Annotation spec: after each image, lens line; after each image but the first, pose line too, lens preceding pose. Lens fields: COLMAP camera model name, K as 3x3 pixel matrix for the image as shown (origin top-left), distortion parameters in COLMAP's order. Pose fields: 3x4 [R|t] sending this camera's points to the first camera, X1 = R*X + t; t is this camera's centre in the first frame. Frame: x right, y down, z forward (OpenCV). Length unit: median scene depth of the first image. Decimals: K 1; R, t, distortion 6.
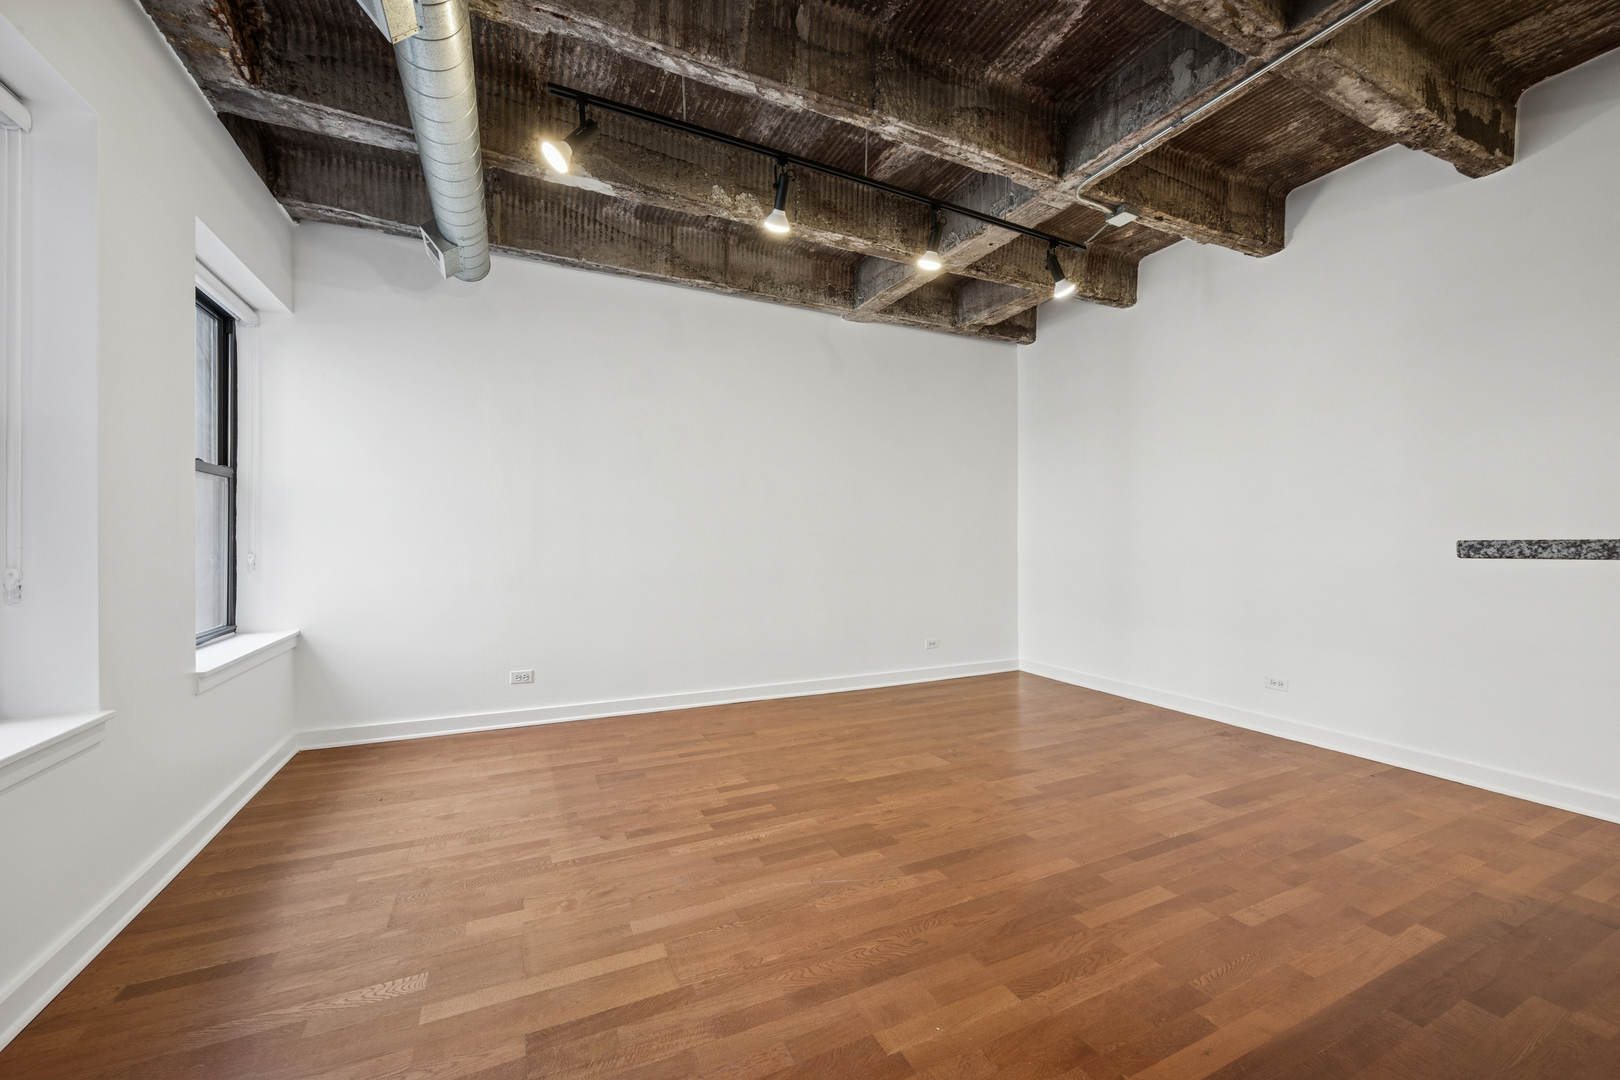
lens RADIAL K [[634.0, 0, 811.7], [0, 634.0, 535.9], [0, 0, 1]] dist [-0.000202, -0.000331]
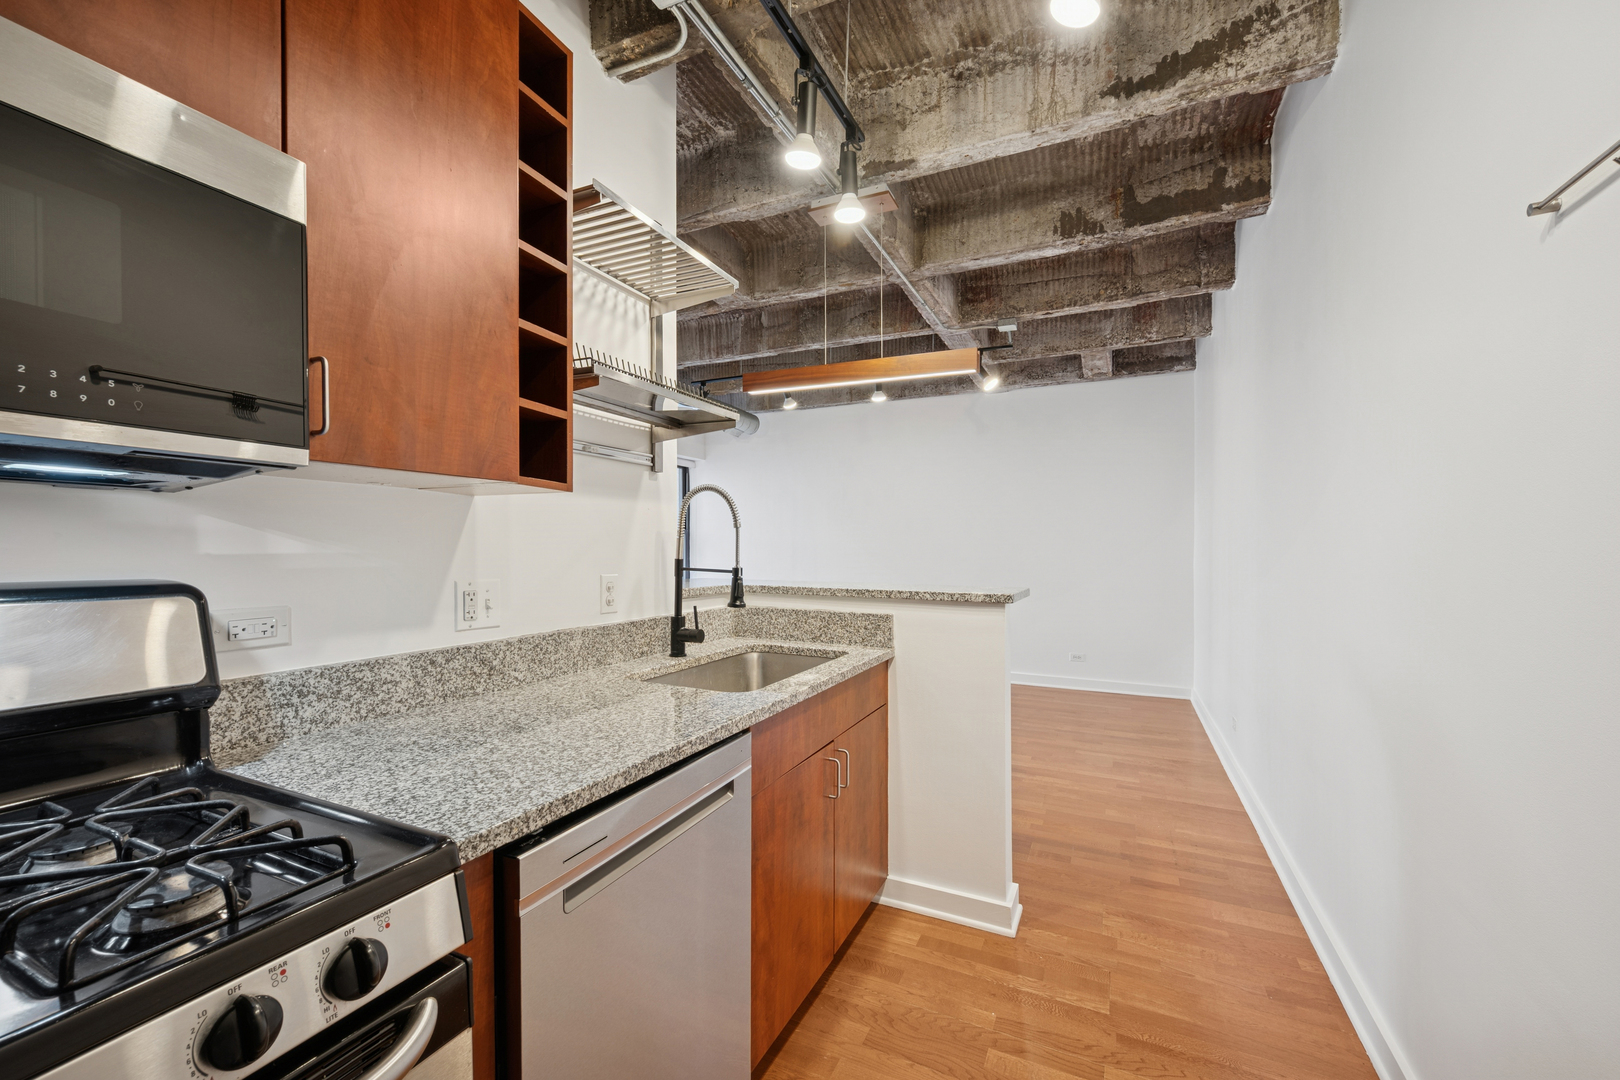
lens RADIAL K [[634.0, 0, 811.7], [0, 634.0, 548.6], [0, 0, 1]] dist [-0.000202, -0.000331]
pose [[0.624065, 0.004301, -0.781360, 1.171560], [0.000124, 0.999984, 0.005603, -0.045907], [0.781372, -0.003594, 0.624055, -0.127327]]
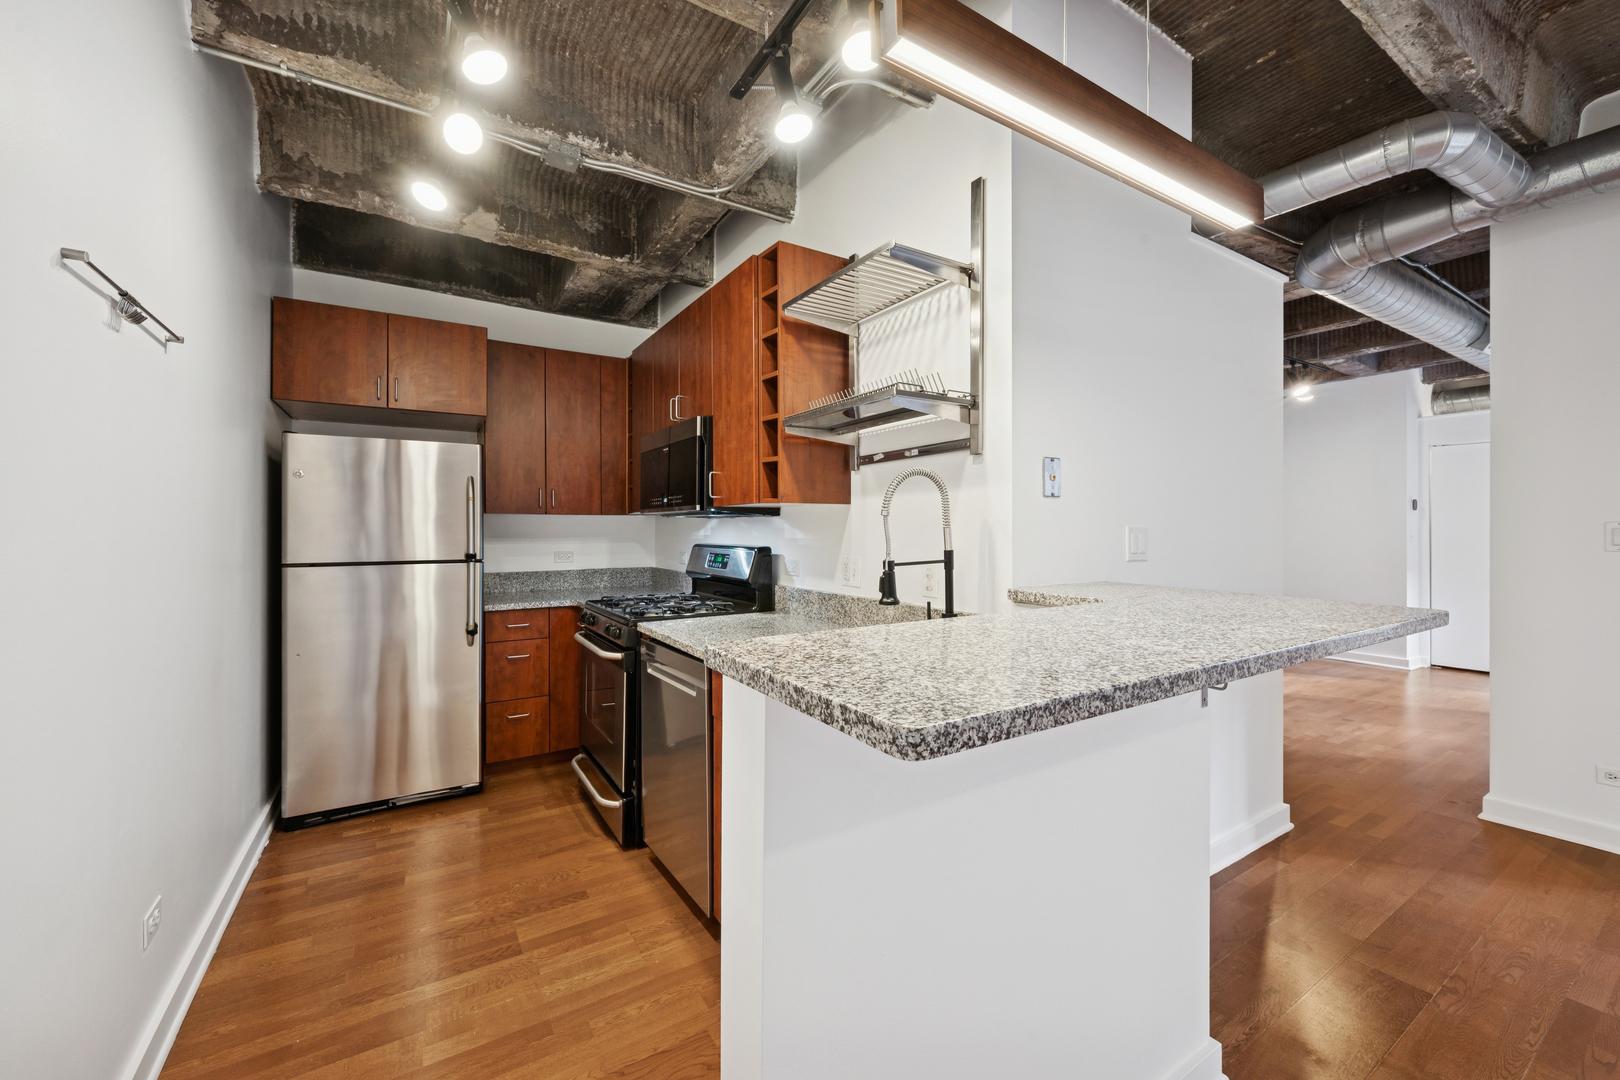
lens RADIAL K [[634.0, 0, 811.6], [0, 634.0, 529.4], [0, 0, 1]] dist [-0.000202, -0.000331]
pose [[-0.993752, 0.000385, -0.111613, 0.794357], [0.001200, 0.999973, -0.007239, -0.046845], [0.111608, -0.007328, -0.993725, 0.696455]]
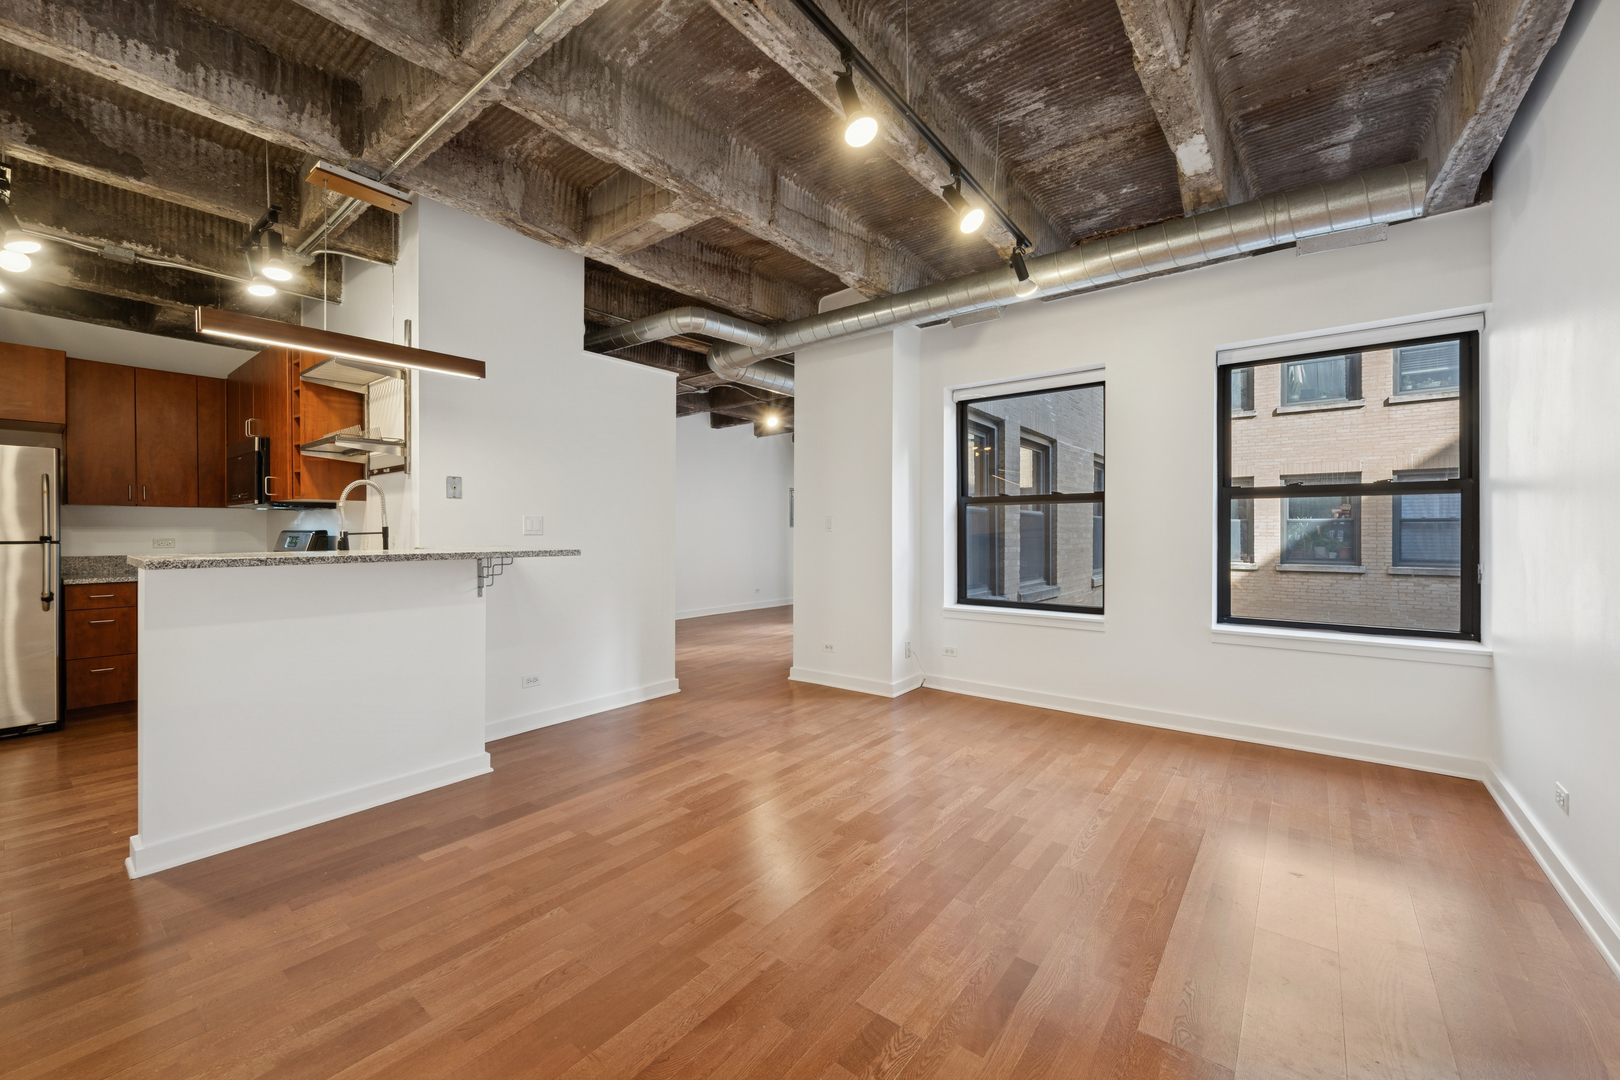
lens RADIAL K [[634.0, 0, 809.4], [0, 634.0, 534.8], [0, 0, 1]] dist [-0.000202, -0.000331]
pose [[-0.899380, 0.003218, -0.437155, 0.446612], [0.002946, 0.999995, 0.001302, -0.019521], [0.437157, -0.000117, -0.899385, 1.350917]]
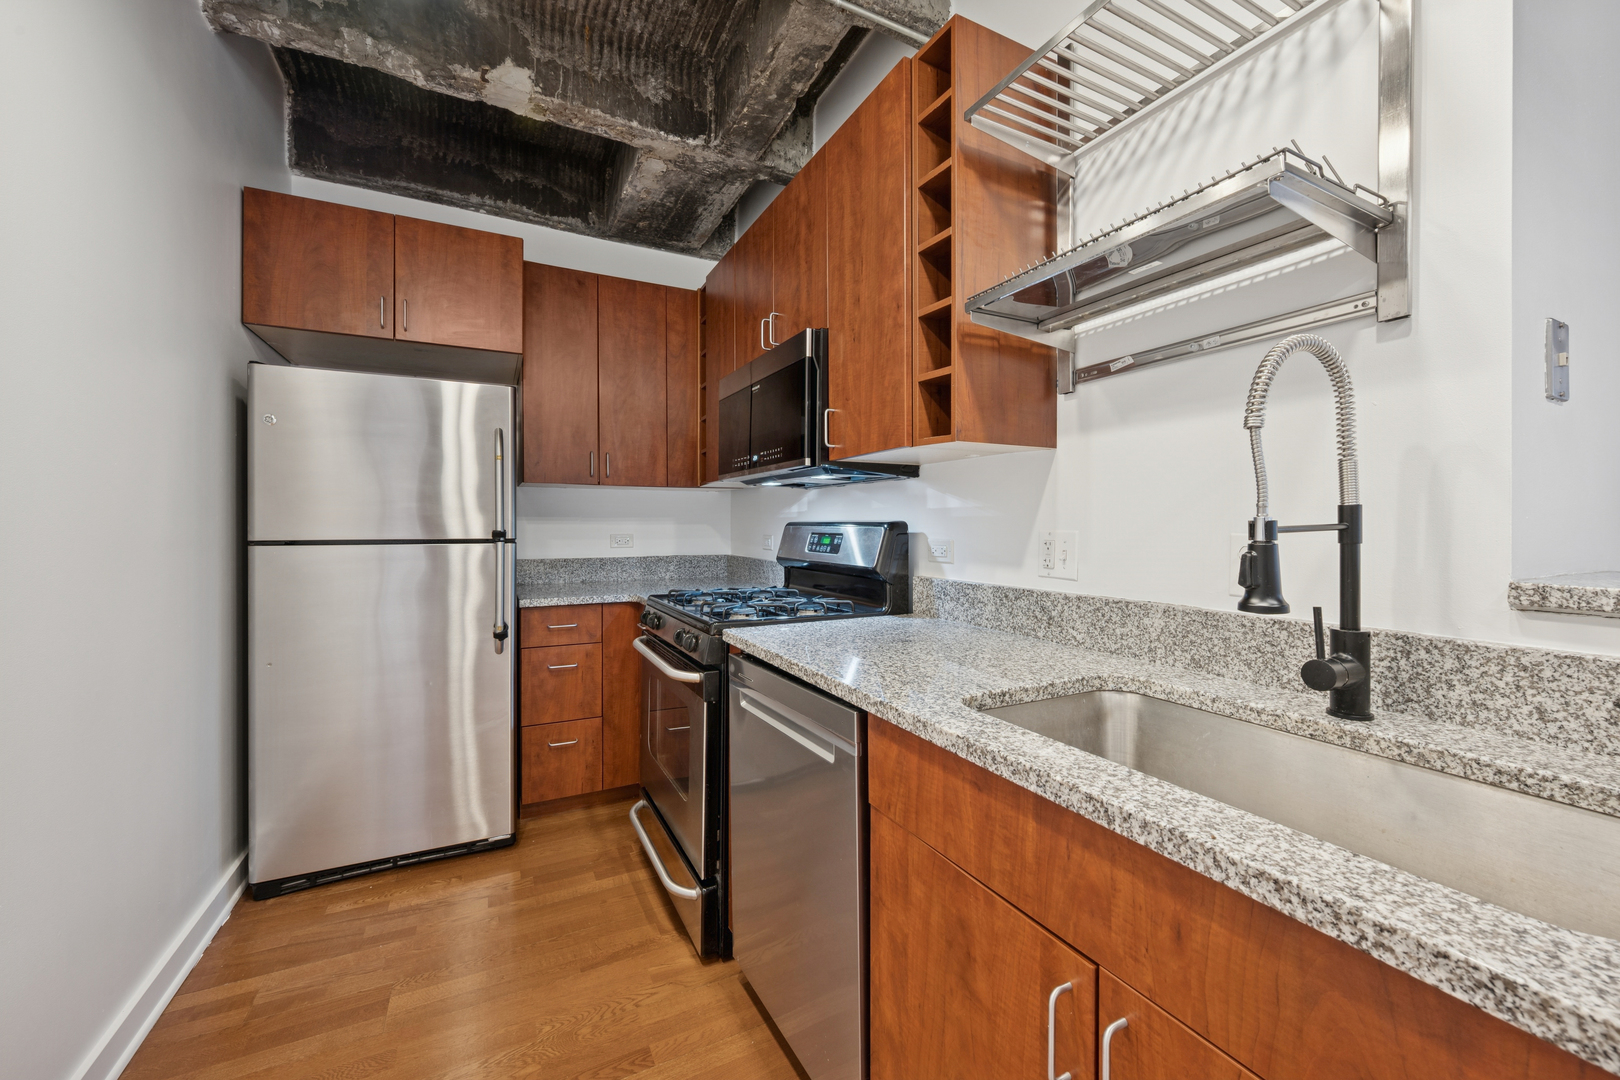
lens RADIAL K [[634.0, 0, 815.4], [0, 634.0, 532.5], [0, 0, 1]] dist [-0.000202, -0.000331]
pose [[-0.999600, -0.001822, -0.028223, 0.857475], [-0.001929, 0.999991, 0.003797, -0.020776], [0.028216, 0.003850, -0.999594, 0.429819]]
